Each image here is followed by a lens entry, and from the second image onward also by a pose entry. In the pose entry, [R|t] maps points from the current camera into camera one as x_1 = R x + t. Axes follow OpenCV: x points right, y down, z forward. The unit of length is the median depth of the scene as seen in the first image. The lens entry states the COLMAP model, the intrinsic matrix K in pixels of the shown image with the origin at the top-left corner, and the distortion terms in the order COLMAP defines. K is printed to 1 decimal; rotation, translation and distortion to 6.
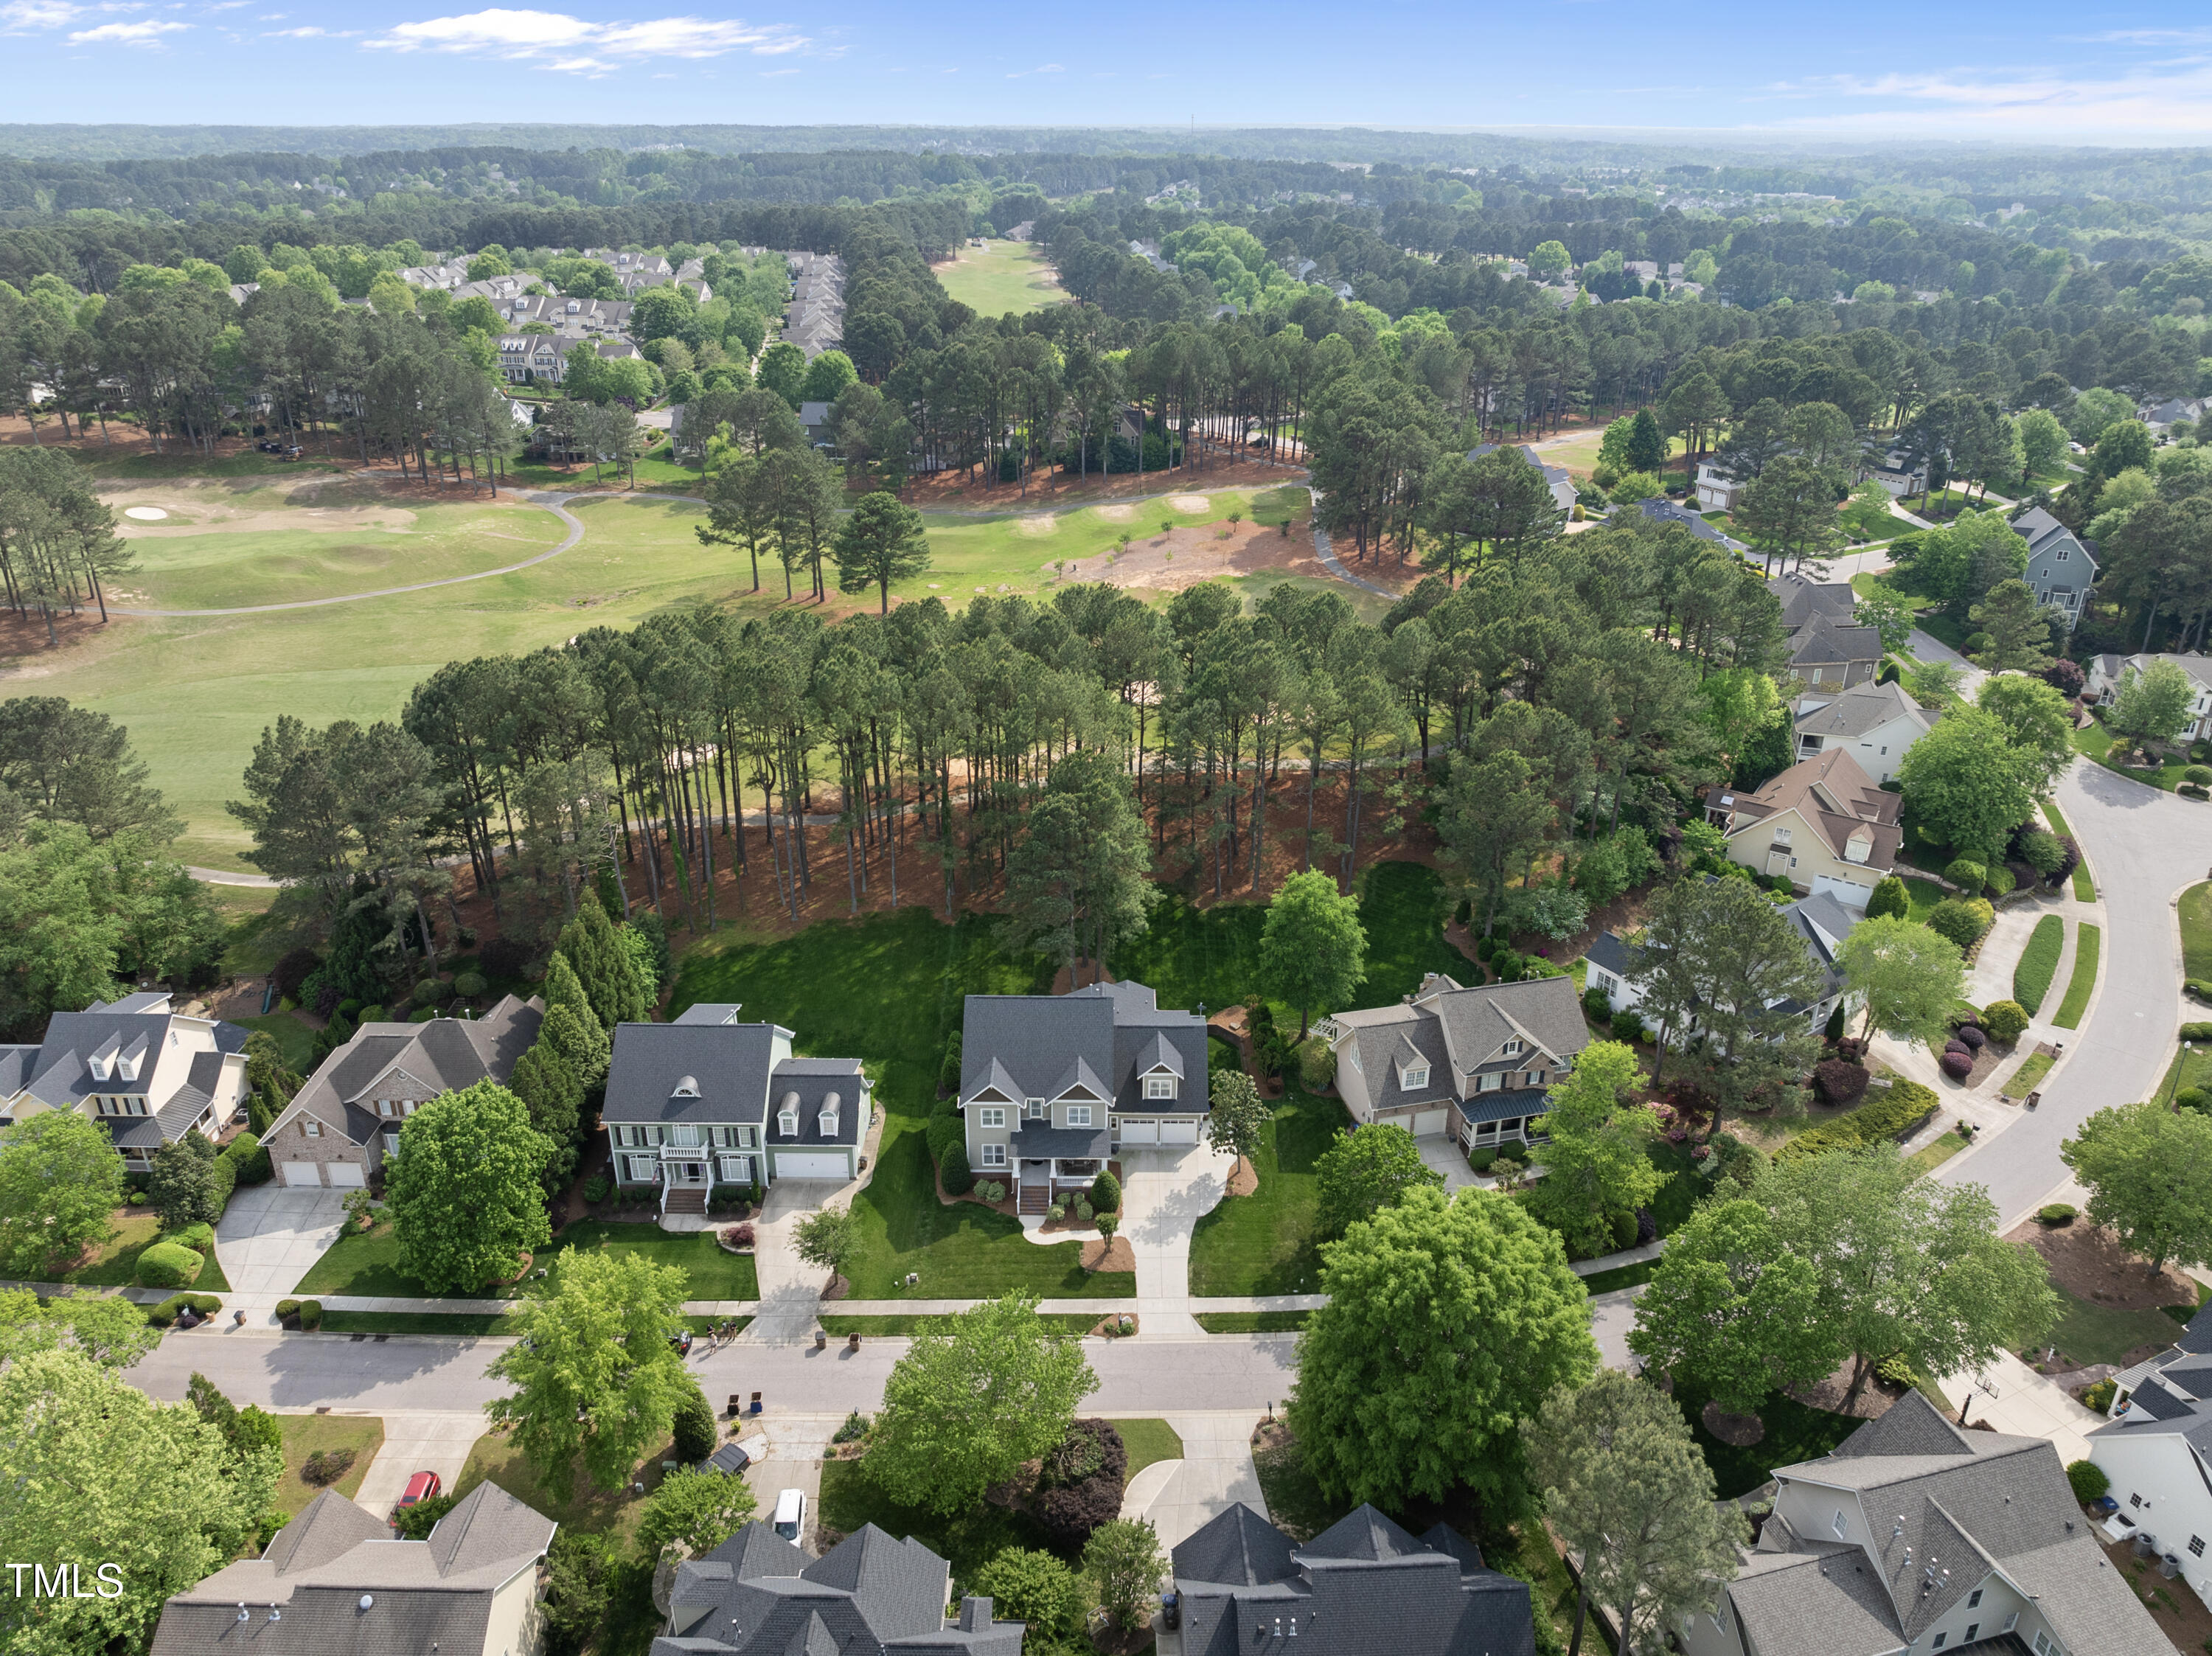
lens RADIAL K [[1540.7, 0, 1106.0], [0, 1540.7, 828.0], [0, 0, 1]] dist [-0.050348, 0.005950]
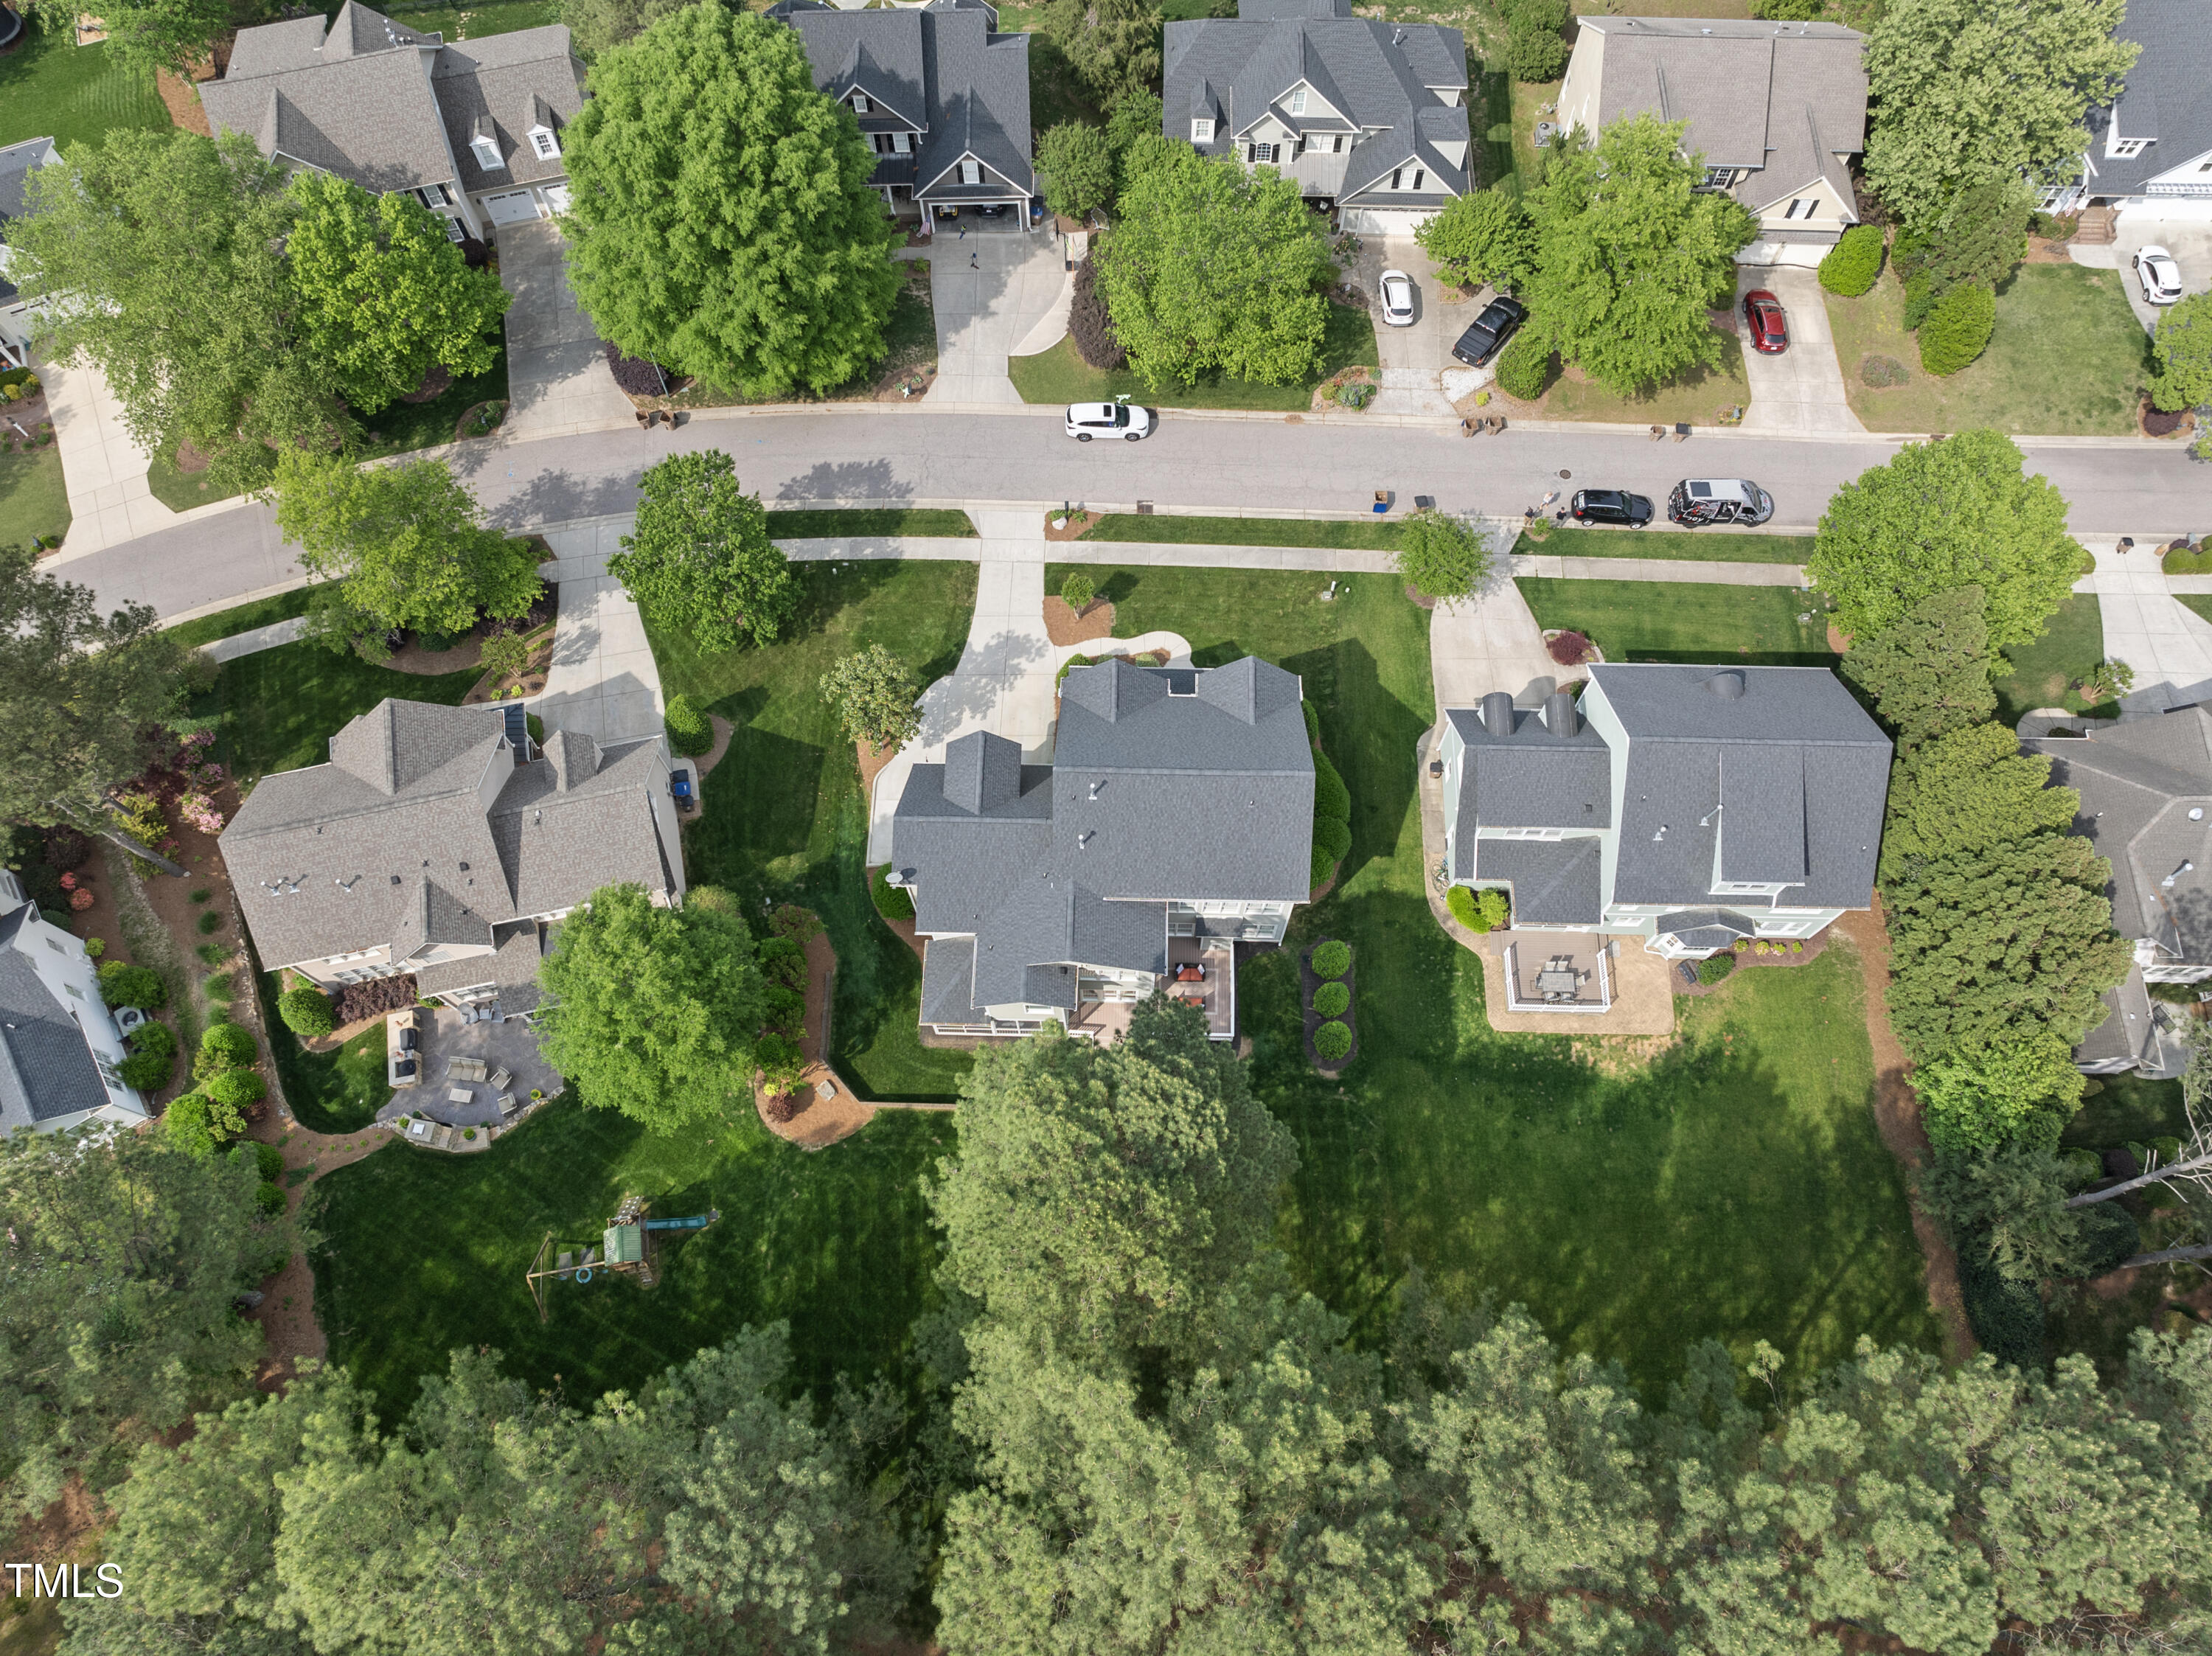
lens RADIAL K [[1540.7, 0, 1106.0], [0, 1540.7, 828.0], [0, 0, 1]] dist [-0.050348, 0.005950]
pose [[-0.999853, -0.016024, 0.006145, -0.018128], [0.007007, -0.054308, 0.998500, -0.469666], [-0.015666, 0.998396, 0.054412, 1.010008]]
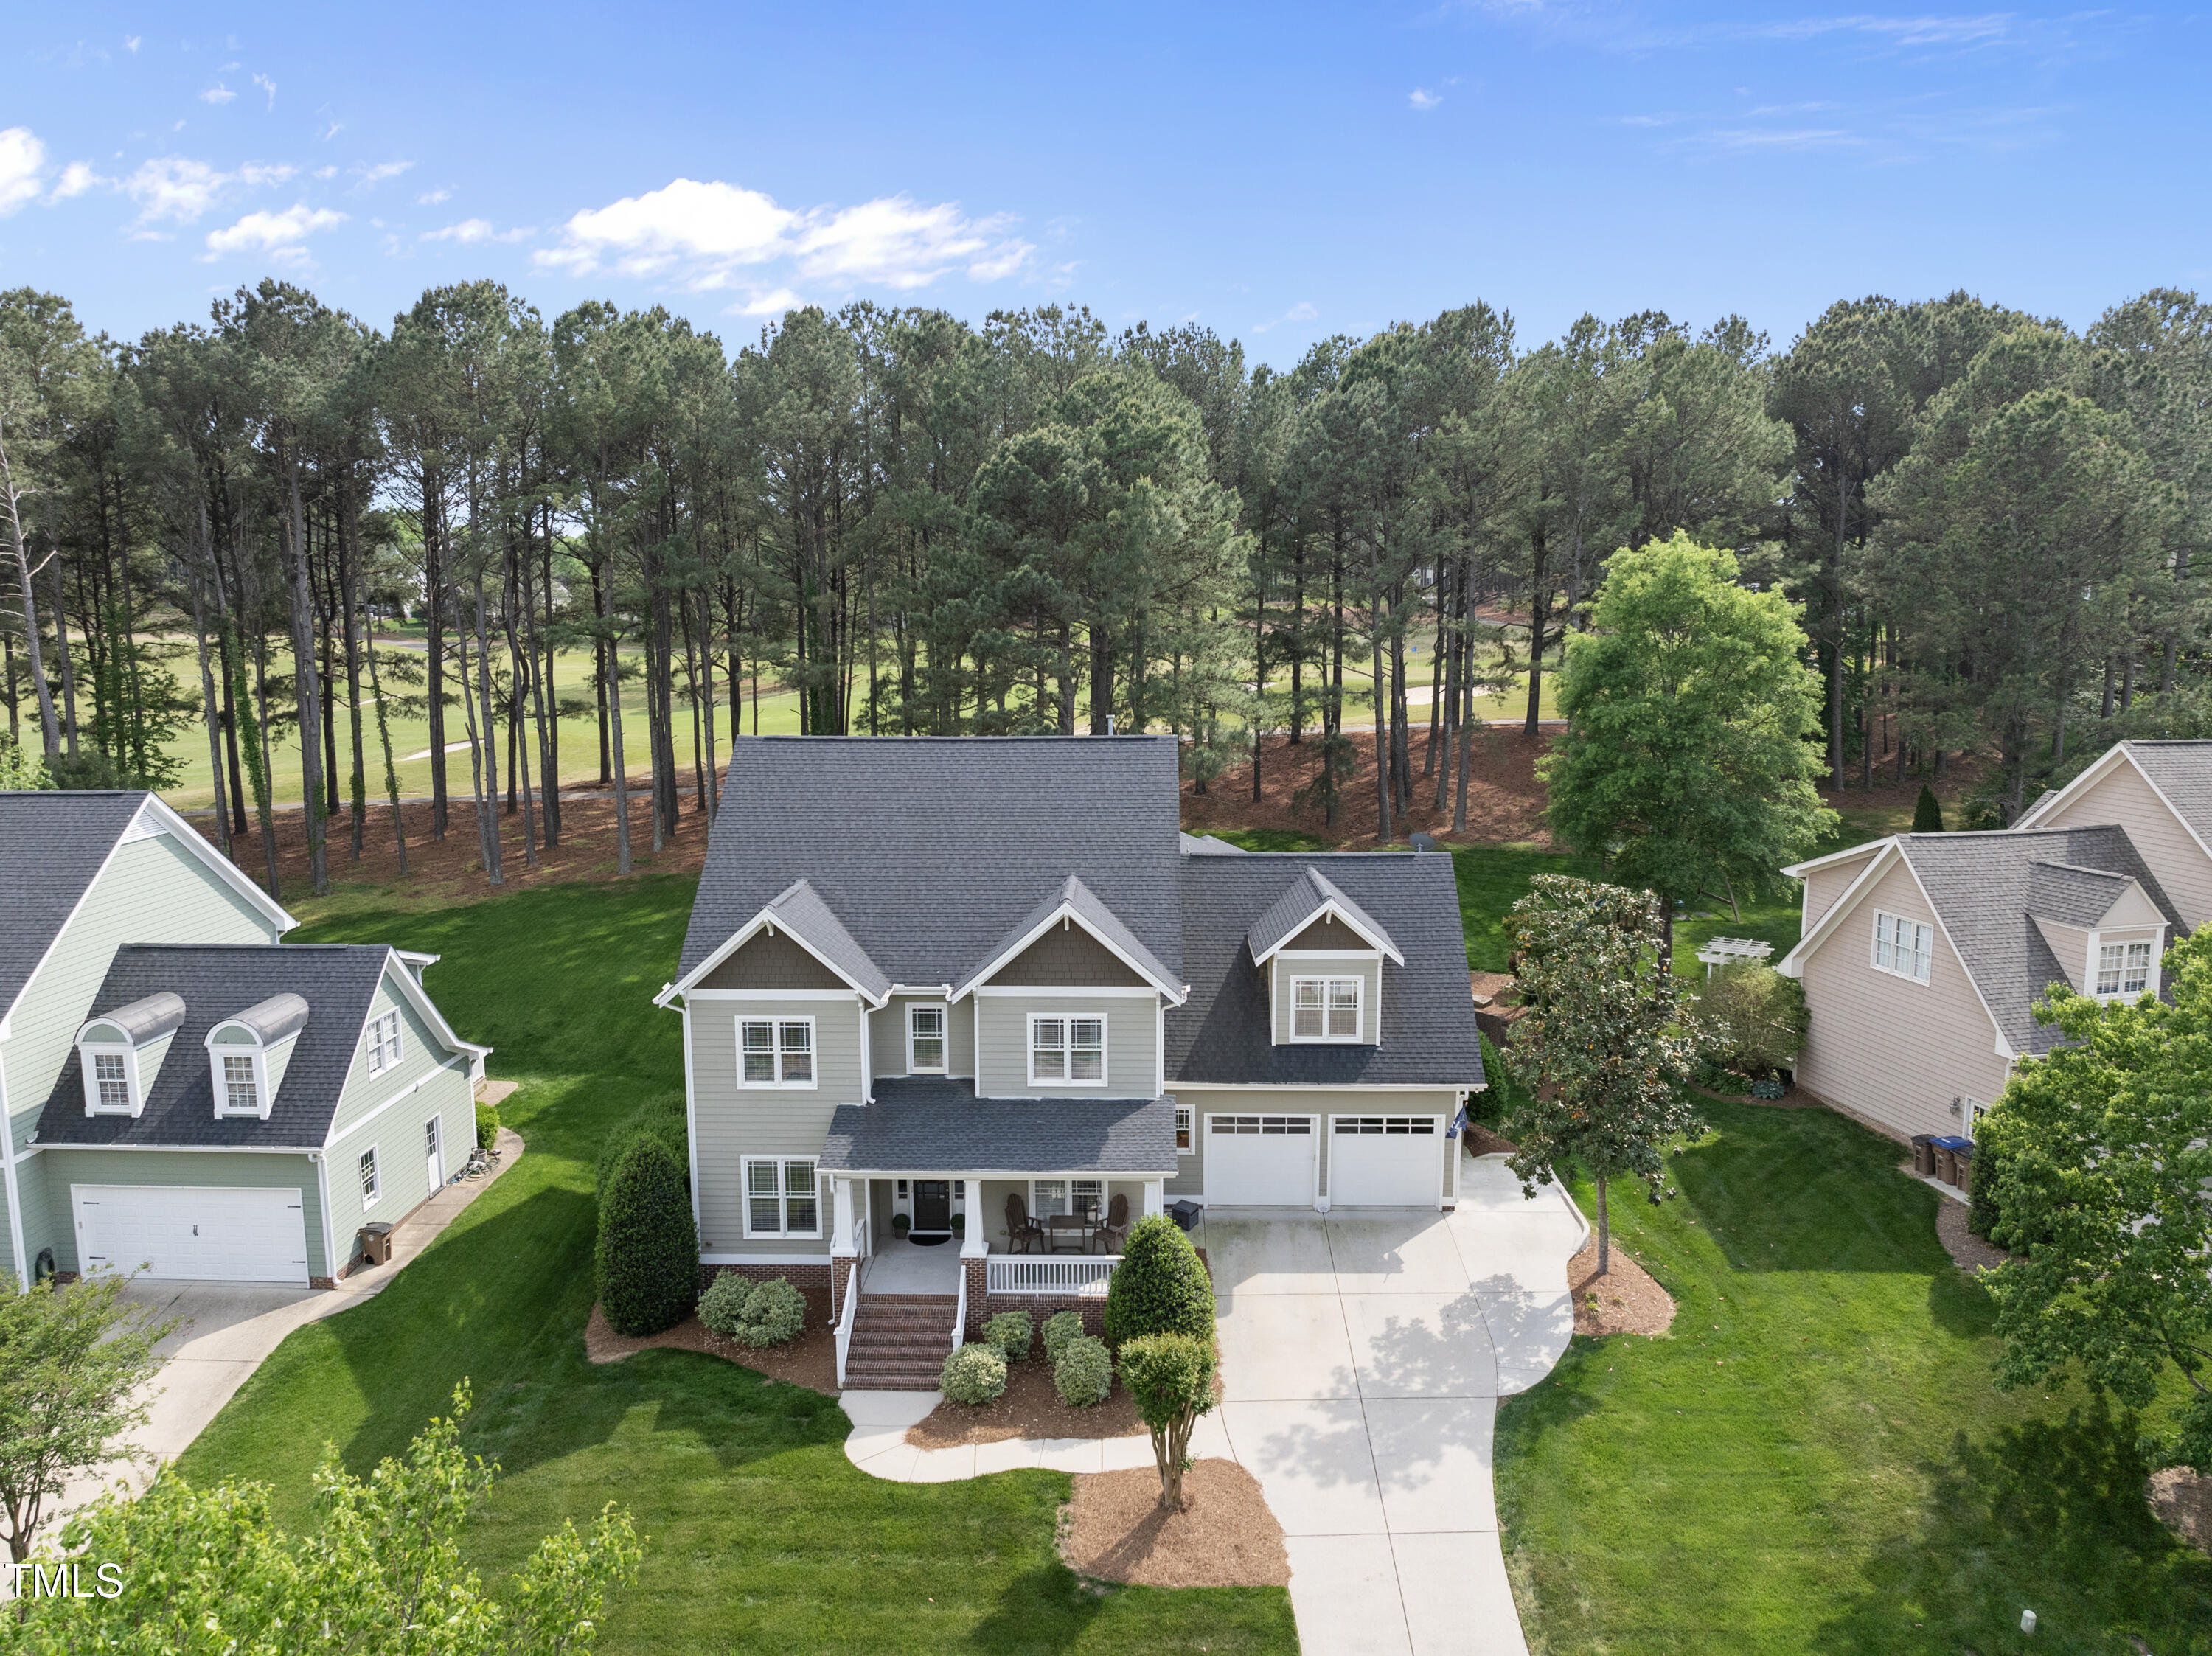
lens RADIAL K [[1540.7, 0, 1106.0], [0, 1540.7, 828.0], [0, 0, 1]] dist [-0.050348, 0.005950]
pose [[0.999783, -0.002436, -0.020671, -0.003810], [-0.003665, 0.957013, -0.290021, 0.230696], [0.020488, 0.290033, 0.956797, 0.698403]]
